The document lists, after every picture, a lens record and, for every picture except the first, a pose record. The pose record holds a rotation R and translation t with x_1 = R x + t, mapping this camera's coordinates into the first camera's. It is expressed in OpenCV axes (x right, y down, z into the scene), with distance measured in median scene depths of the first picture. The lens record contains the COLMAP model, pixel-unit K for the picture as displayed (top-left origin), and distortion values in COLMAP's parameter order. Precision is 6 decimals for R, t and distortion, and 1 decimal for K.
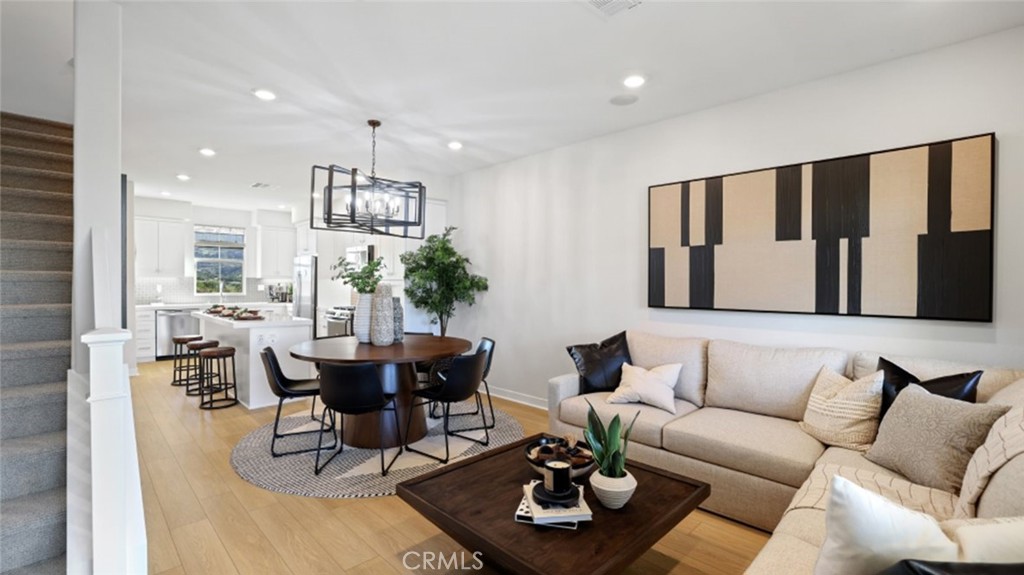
lens RADIAL K [[444.3, 0, 515.2], [0, 444.3, 289.6], [0, 0, 1]] dist [-0.009686, -0.000006]
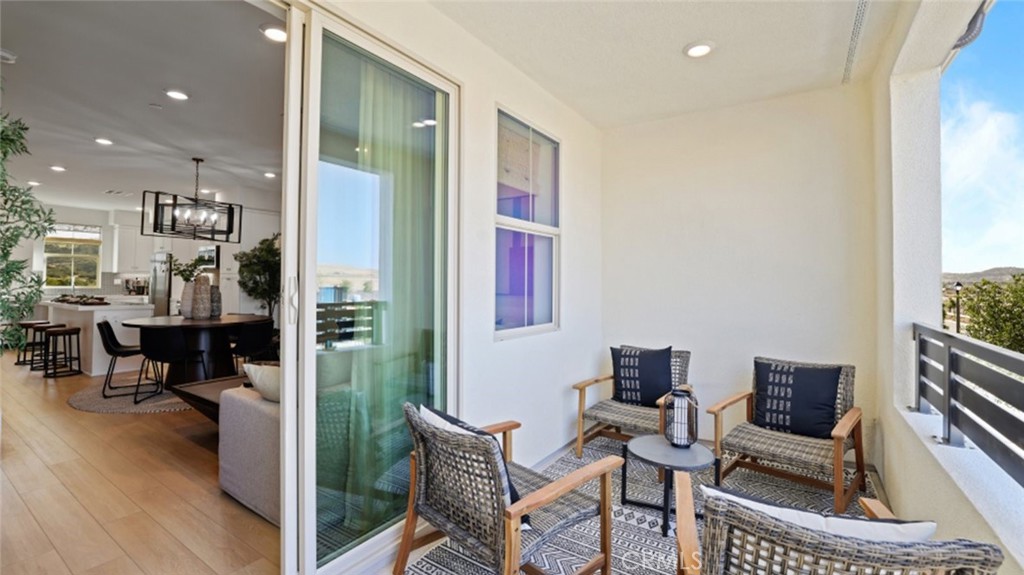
lens RADIAL K [[434.6, 0, 507.1], [0, 434.6, 279.0], [0, 0, 1]] dist [0.000628, 0.000043]
pose [[0.982723, 0.010645, 0.184773, 0.281202], [-0.005520, 0.999586, -0.028228, 0.023893], [-0.184998, 0.026720, 0.982376, -0.372638]]
